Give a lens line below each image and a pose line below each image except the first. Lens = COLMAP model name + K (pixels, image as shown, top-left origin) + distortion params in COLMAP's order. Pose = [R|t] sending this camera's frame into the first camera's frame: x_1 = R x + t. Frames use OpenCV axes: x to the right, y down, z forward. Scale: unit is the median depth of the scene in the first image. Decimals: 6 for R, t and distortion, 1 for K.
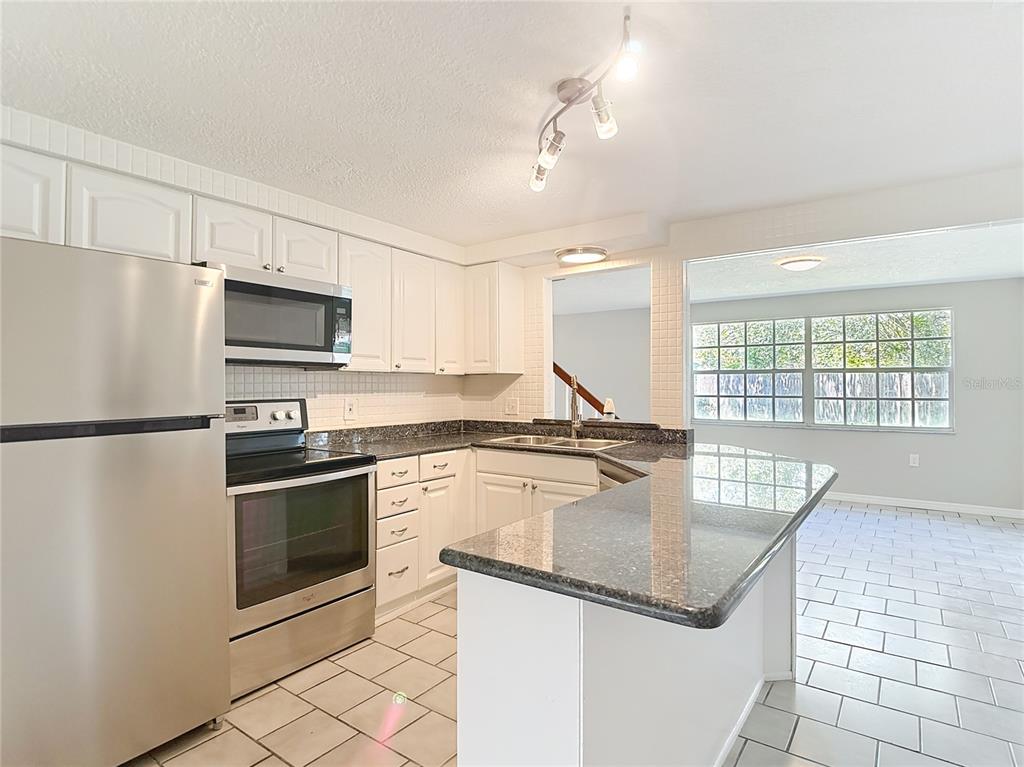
lens RADIAL K [[554.6, 0, 514.7], [0, 554.6, 374.5], [0, 0, 1]] dist [0.018204, -0.012238]
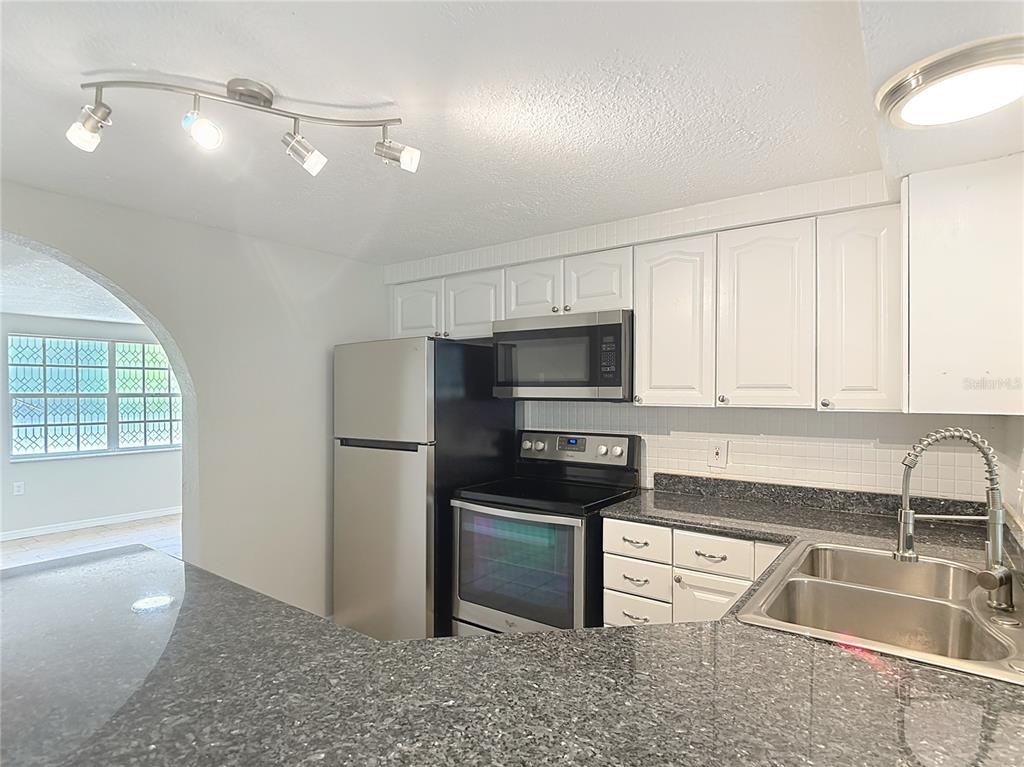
lens RADIAL K [[554.6, 0, 537.3], [0, 554.6, 393.0], [0, 0, 1]] dist [0.018204, -0.012238]
pose [[-0.000275, 0.005253, -0.999986, 0.493060], [0.017007, 0.999842, 0.005248, -0.030993], [0.999855, -0.017005, -0.000365, 0.764504]]
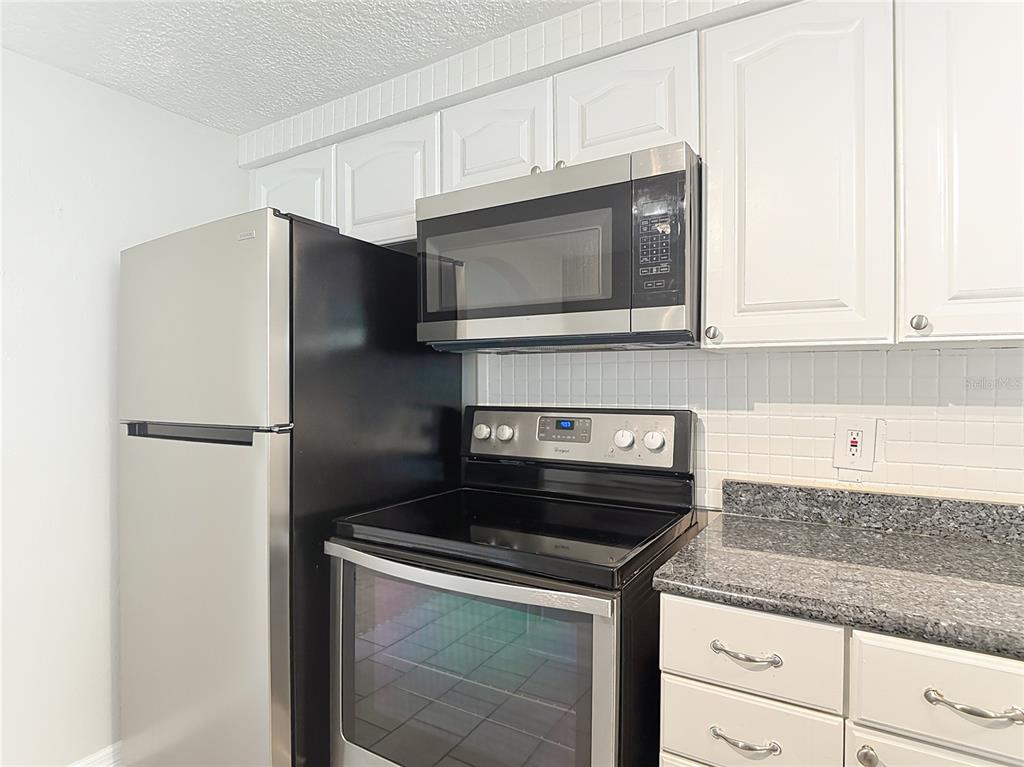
lens RADIAL K [[554.6, 0, 554.9], [0, 554.6, 398.8], [0, 0, 1]] dist [0.018204, -0.012238]
pose [[0.116920, 0.029981, -0.992689, 0.084882], [0.014126, 0.999393, 0.031847, 0.014621], [0.993041, -0.017747, 0.116425, 0.752905]]
